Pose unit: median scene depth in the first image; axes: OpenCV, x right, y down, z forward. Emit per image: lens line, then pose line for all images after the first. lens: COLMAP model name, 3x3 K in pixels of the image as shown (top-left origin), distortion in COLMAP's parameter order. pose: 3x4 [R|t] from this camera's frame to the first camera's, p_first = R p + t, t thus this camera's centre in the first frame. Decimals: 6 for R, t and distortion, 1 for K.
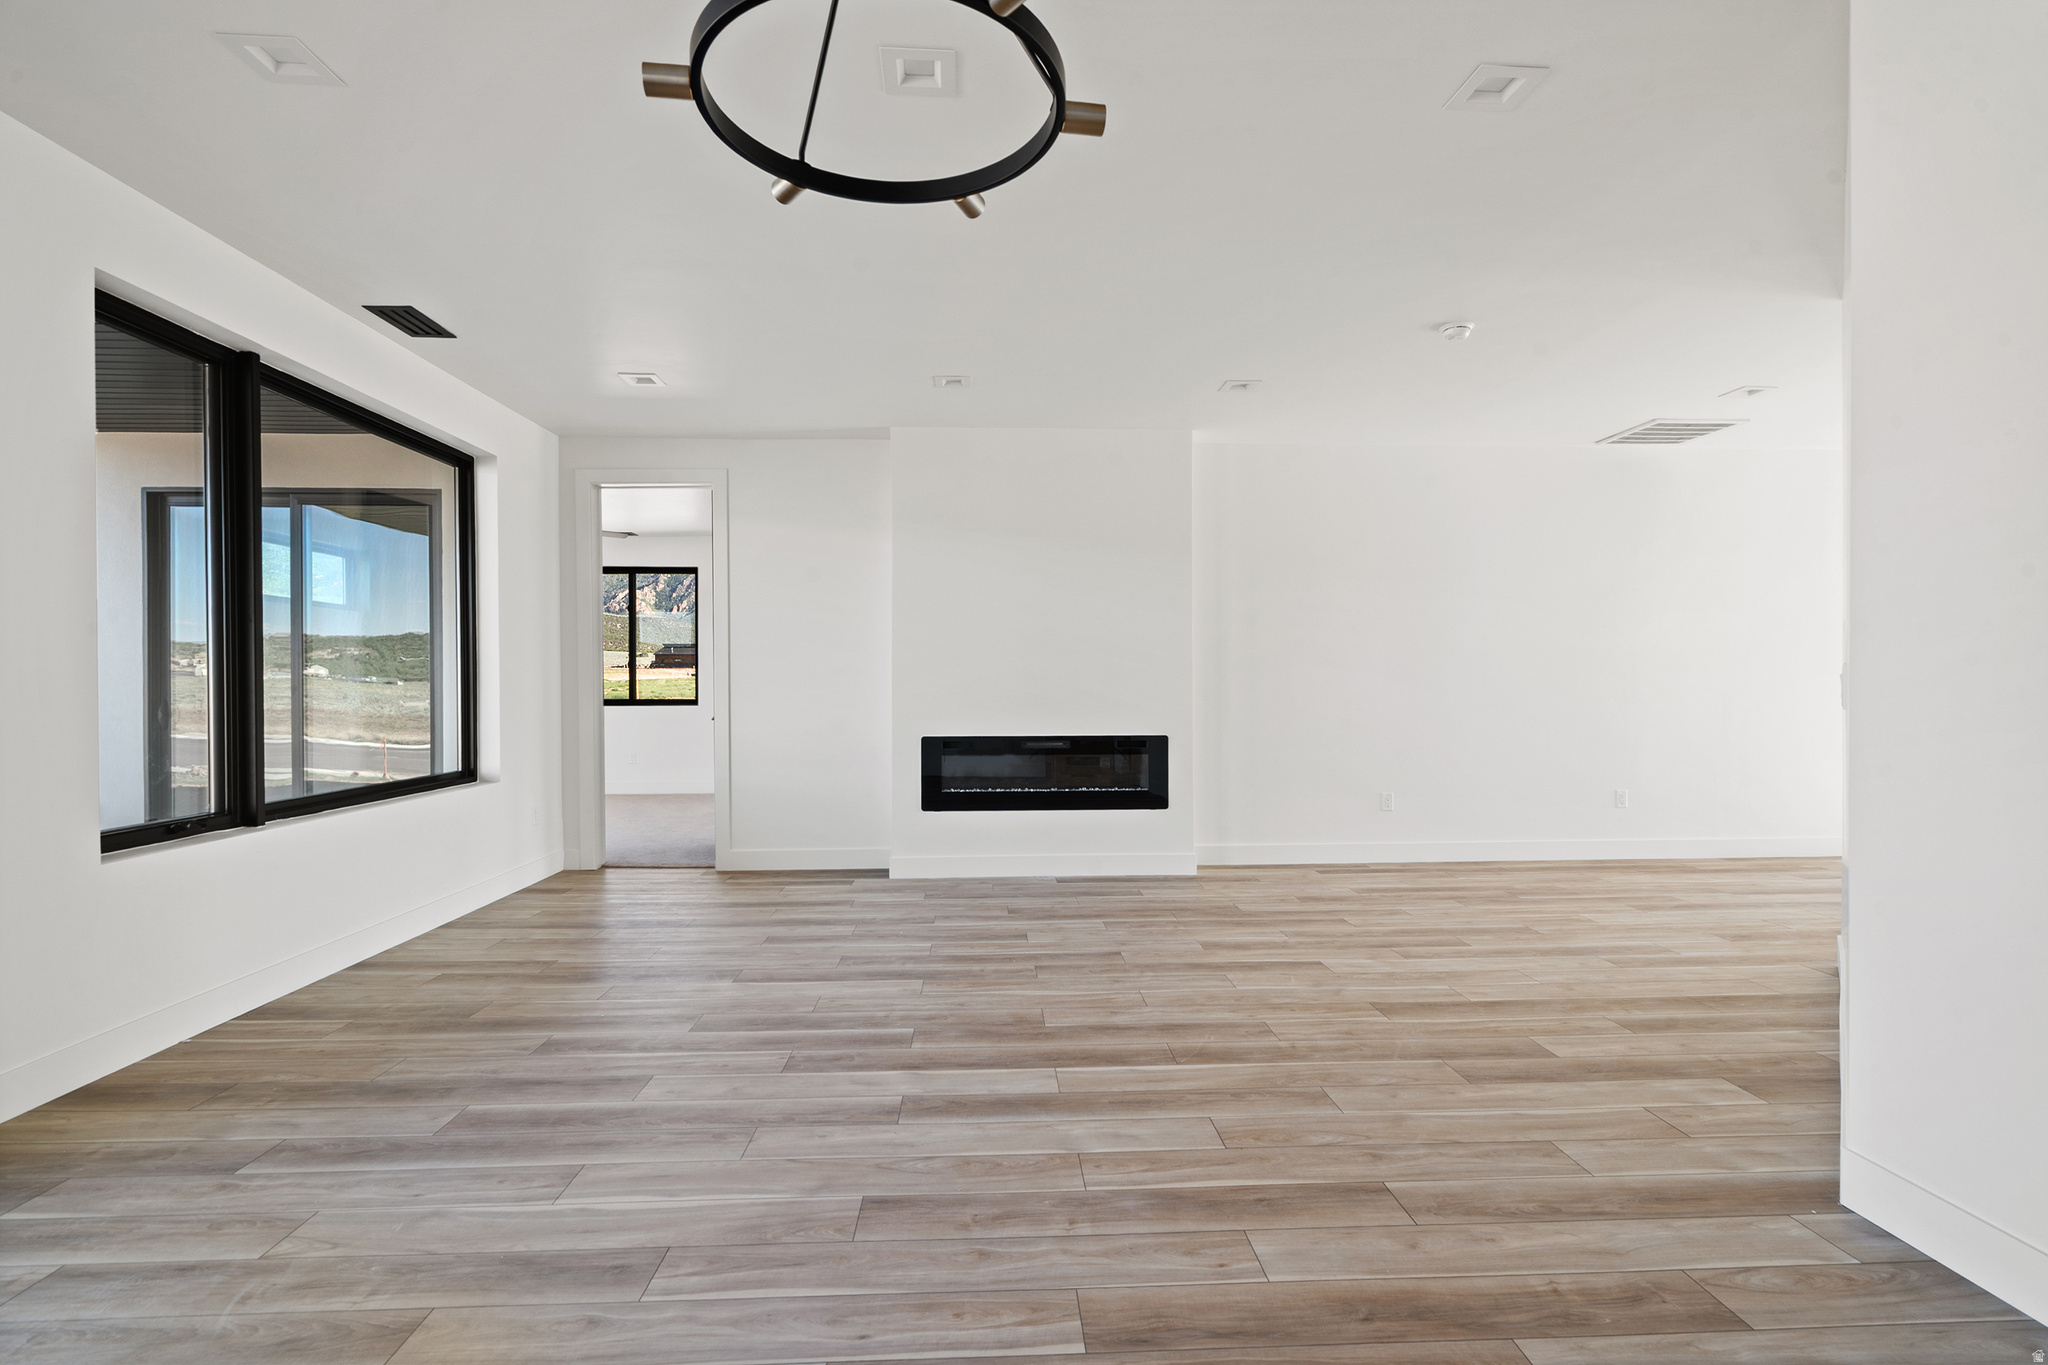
lens RADIAL K [[945.0, 0, 1024.0], [0, 945.0, 682.5], [0, 0, 1]] dist [-0.002197, 0.000807]
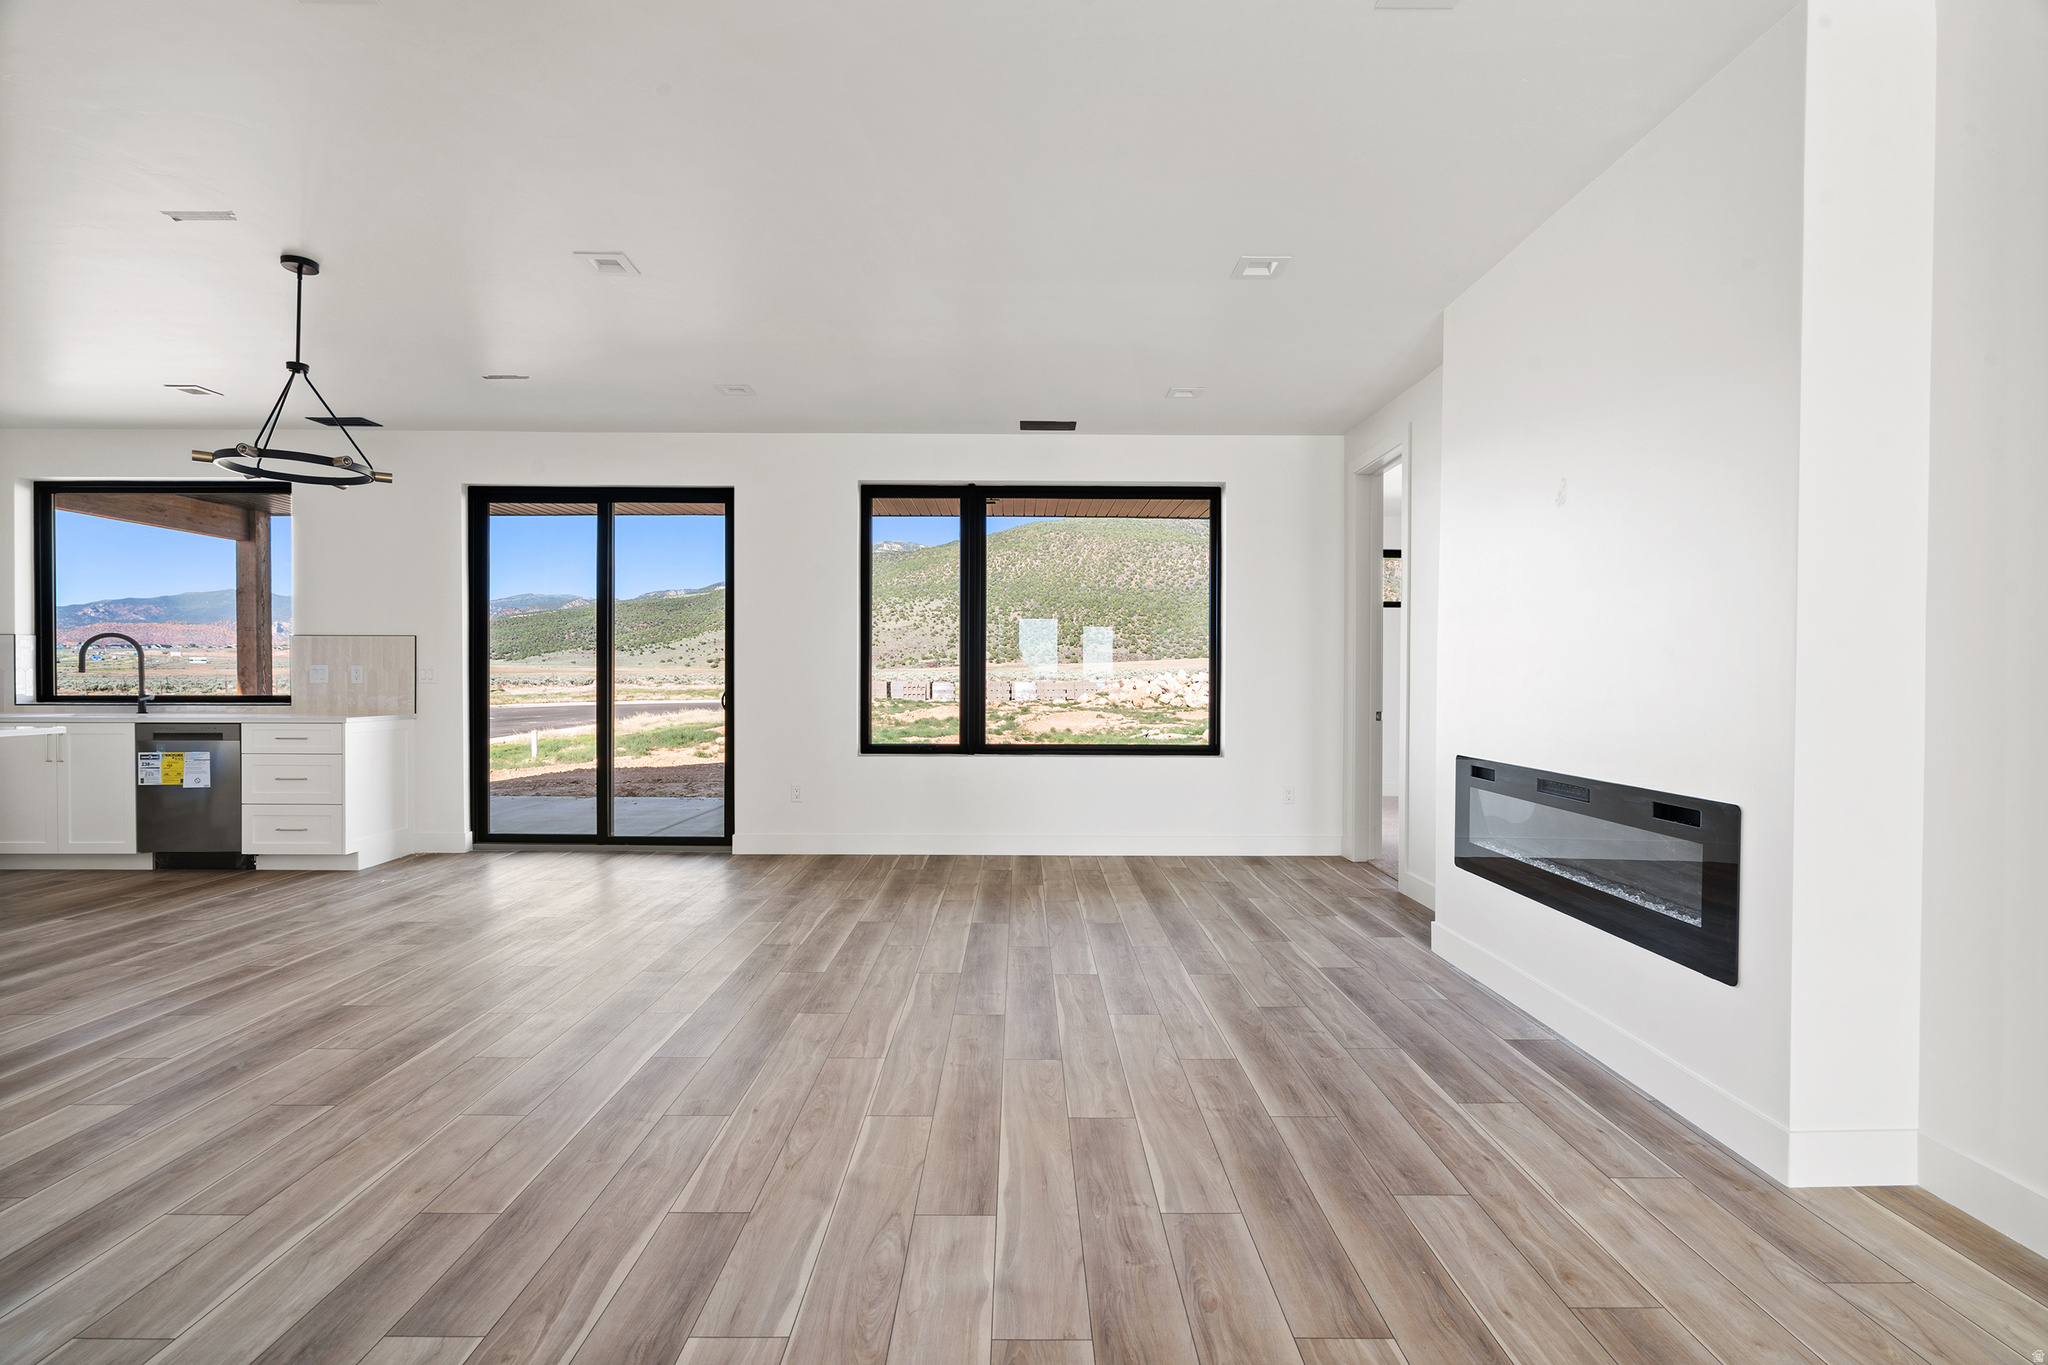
lens RADIAL K [[945.0, 0, 1024.0], [0, 945.0, 682.5], [0, 0, 1]] dist [-0.002197, 0.000807]
pose [[-0.041187, 0.009452, -0.999107, 1.104522], [-0.000177, 0.999955, 0.009467, 0.003060], [0.999151, 0.000566, -0.041183, 1.397929]]
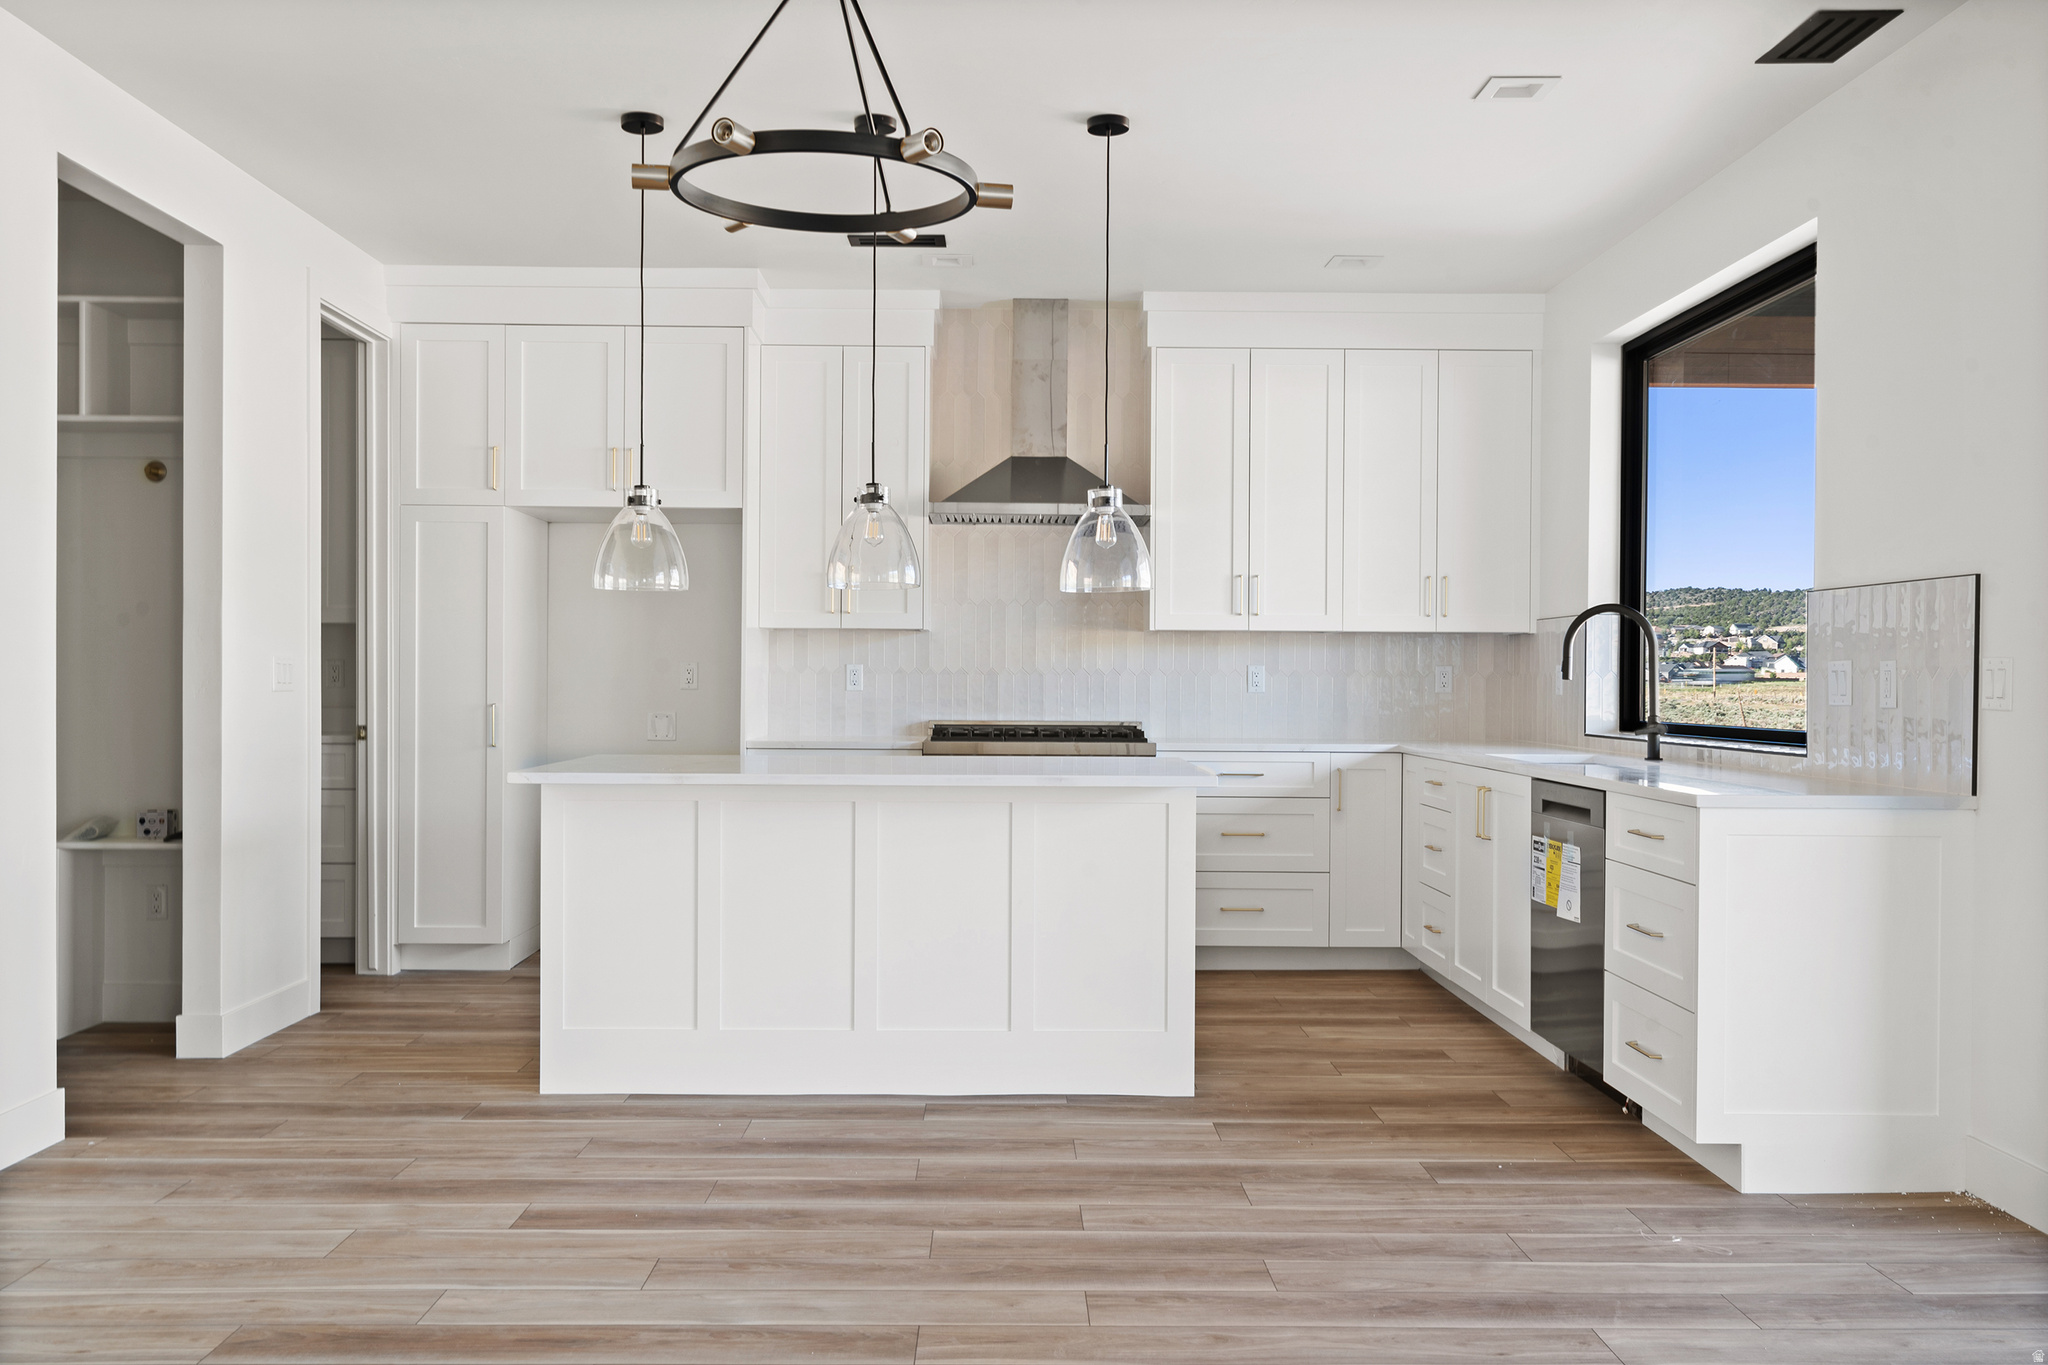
lens RADIAL K [[1737.5, 0, 1024.0], [0, 1737.5, 682.5], [0, 0, 1]] dist [0.006380, -0.000126]
pose [[-0.999632, -0.004006, 0.026826, -0.191376], [-0.004070, 0.999989, -0.002331, 0.011250], [-0.026816, -0.002440, -0.999637, 1.341637]]
